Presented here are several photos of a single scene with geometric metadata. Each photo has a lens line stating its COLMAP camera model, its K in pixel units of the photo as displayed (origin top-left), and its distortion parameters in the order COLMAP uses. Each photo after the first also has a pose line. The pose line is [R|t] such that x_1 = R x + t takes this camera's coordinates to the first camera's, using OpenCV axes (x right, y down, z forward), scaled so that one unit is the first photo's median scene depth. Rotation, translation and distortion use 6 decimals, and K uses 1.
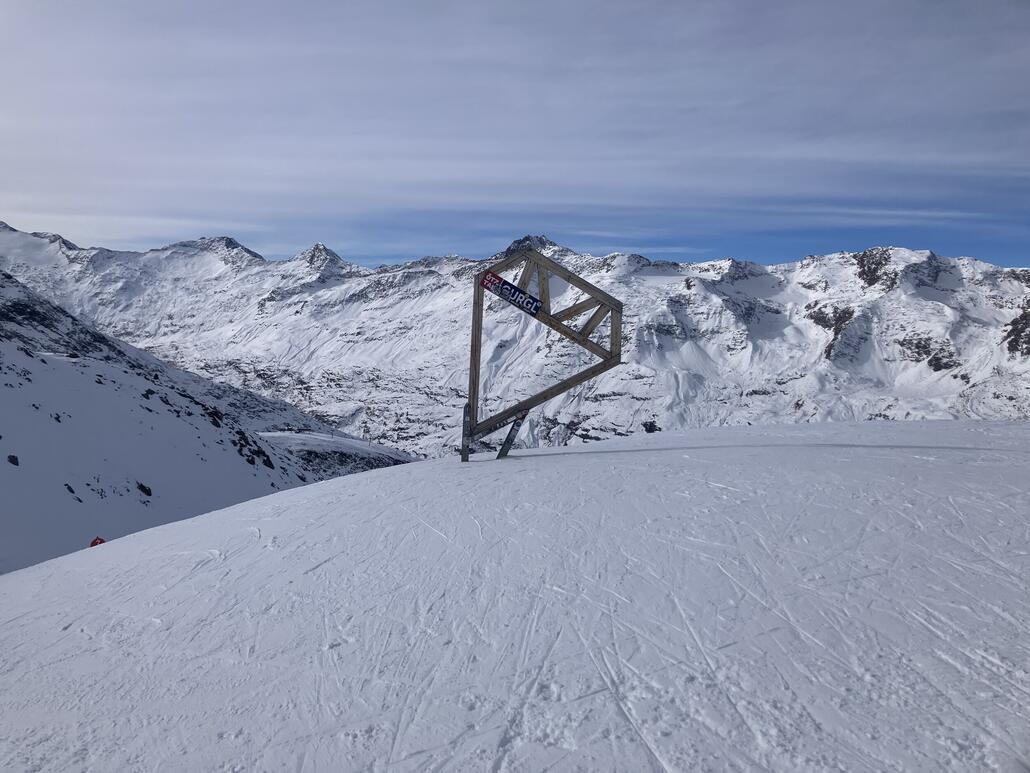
lens RADIAL K [[831.2, 0, 507.5], [0, 831.2, 390.3], [0, 0, 1]] dist [0.026077, 0.003794]
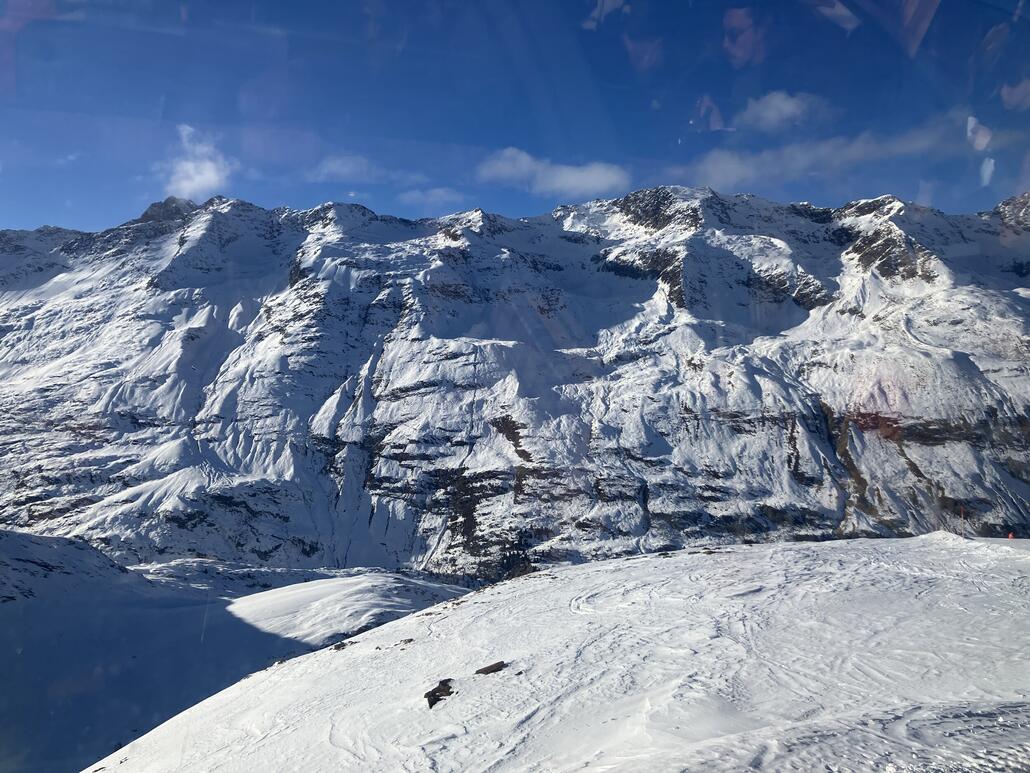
lens RADIAL K [[831.2, 0, 507.4], [0, 831.2, 388.8], [0, 0, 1]] dist [0.026077, 0.003794]
pose [[0.882095, -0.108622, 0.458377, -0.071140], [0.124350, 0.992230, -0.004167, 0.012244], [-0.454363, 0.060675, 0.888748, 0.281499]]
